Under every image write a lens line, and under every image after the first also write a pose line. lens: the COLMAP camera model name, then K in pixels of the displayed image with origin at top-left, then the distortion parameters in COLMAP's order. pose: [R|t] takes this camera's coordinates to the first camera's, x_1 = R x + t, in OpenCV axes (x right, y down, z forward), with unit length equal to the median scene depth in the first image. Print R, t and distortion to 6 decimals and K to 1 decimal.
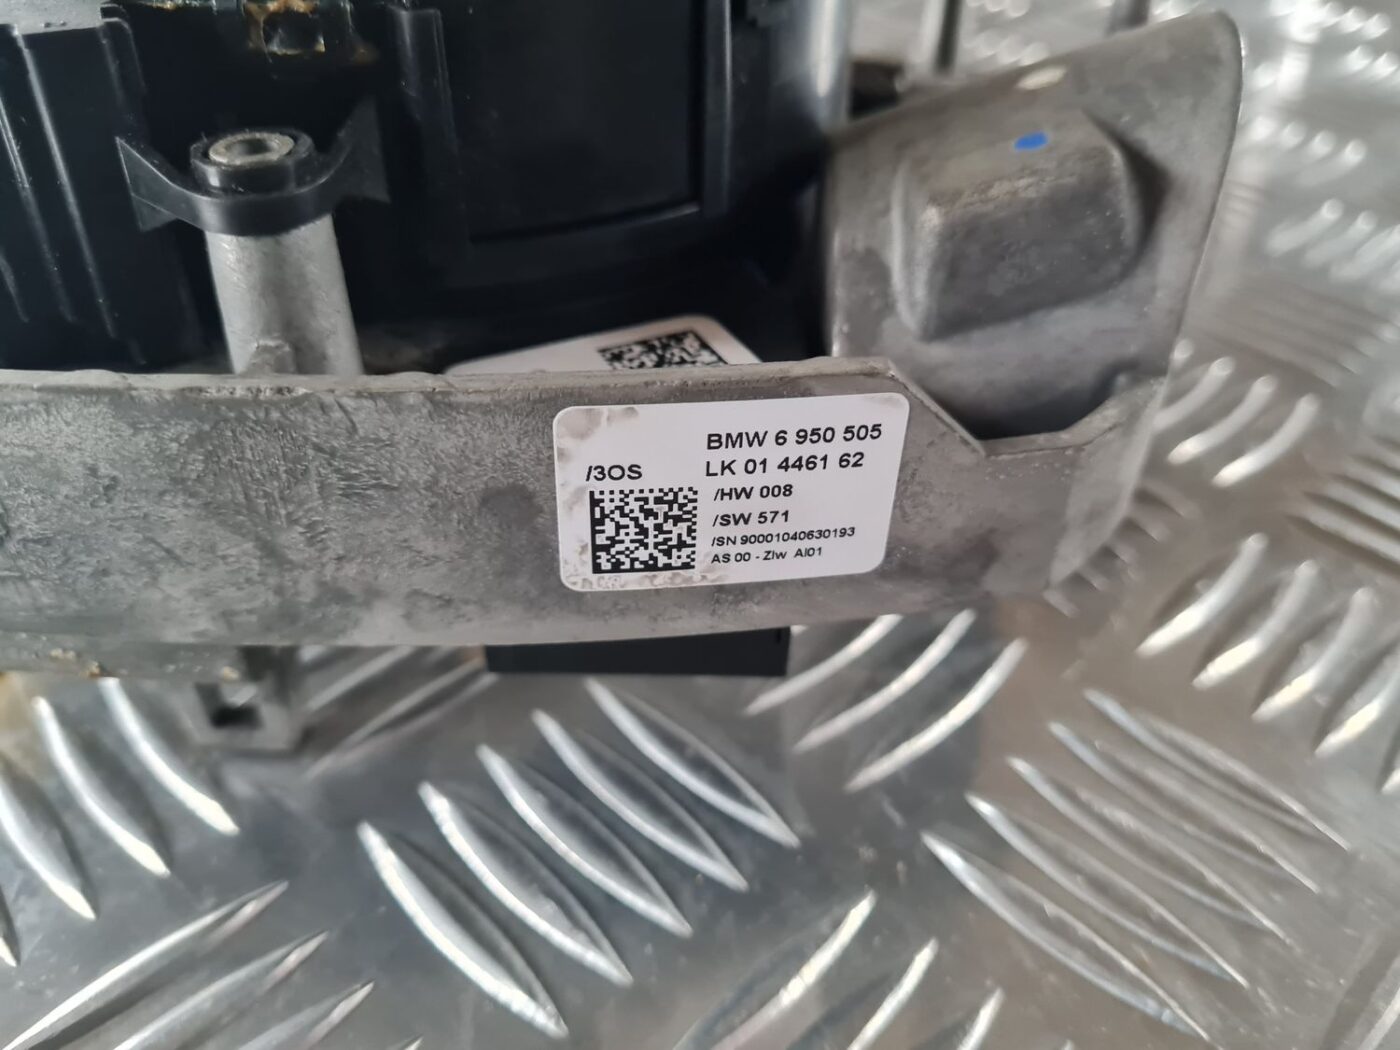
lens RADIAL K [[1141.7, 0, 700.0], [0, 1141.7, 525.0], [0, 0, 1]] dist [-0.056671, -0.002226]
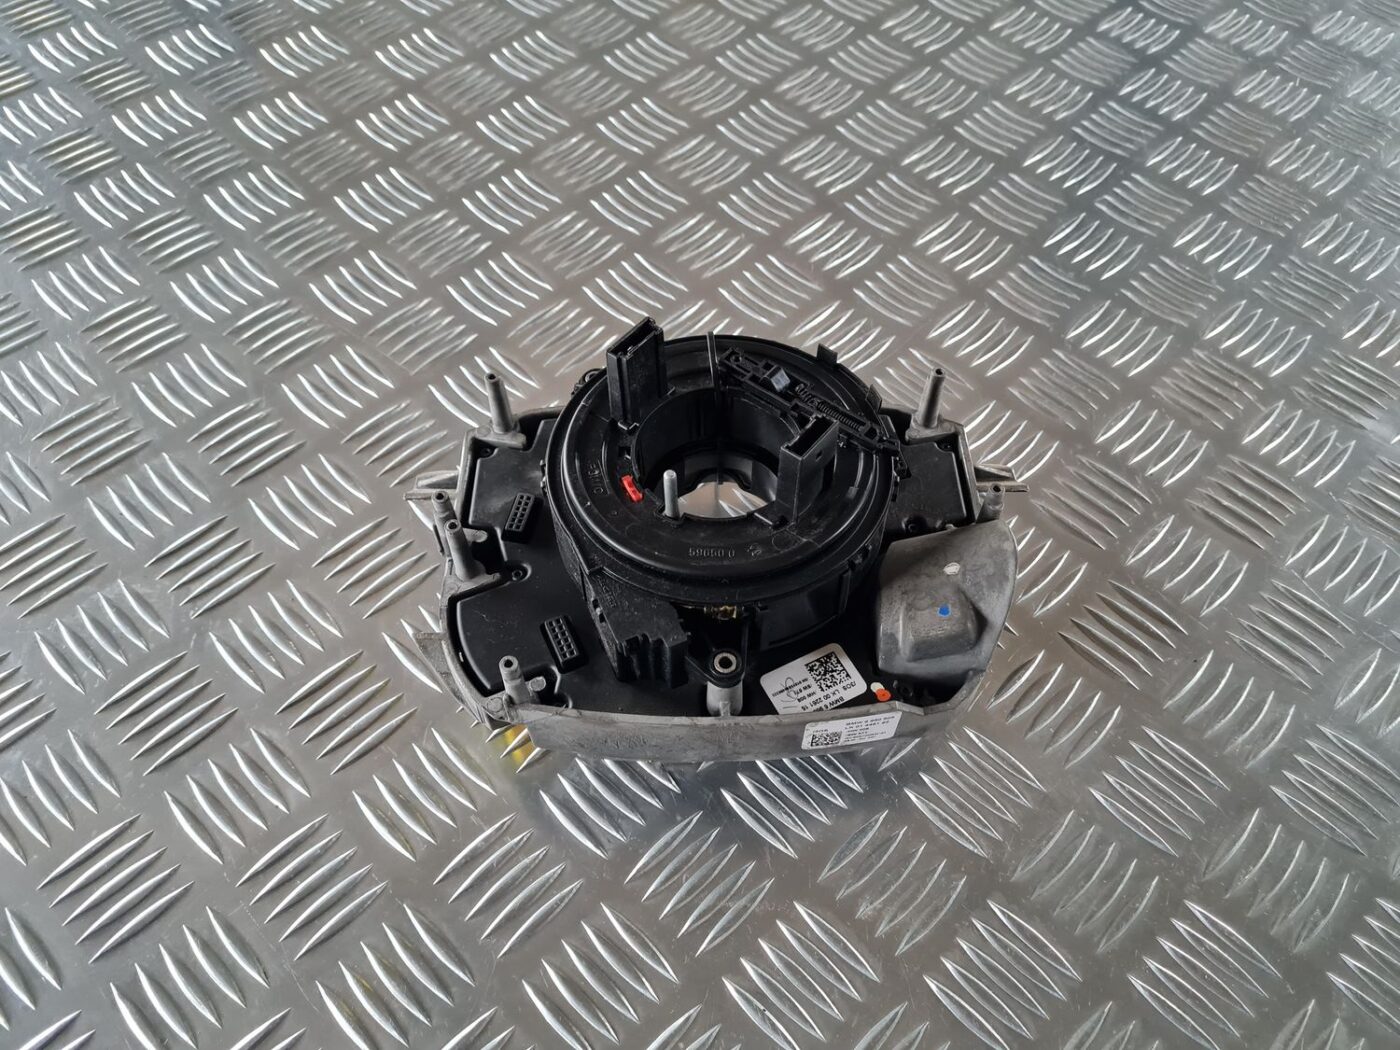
lens RADIAL K [[1058.9, 0, 700.0], [0, 1058.9, 525.0], [0, 0, 1]] dist [0.001865, -0.004167]
pose [[0.999547, -0.019899, -0.022571, -0.306365], [0.025523, 0.957983, 0.285689, -1.371031], [0.015937, -0.286136, 0.958057, -1.708575]]
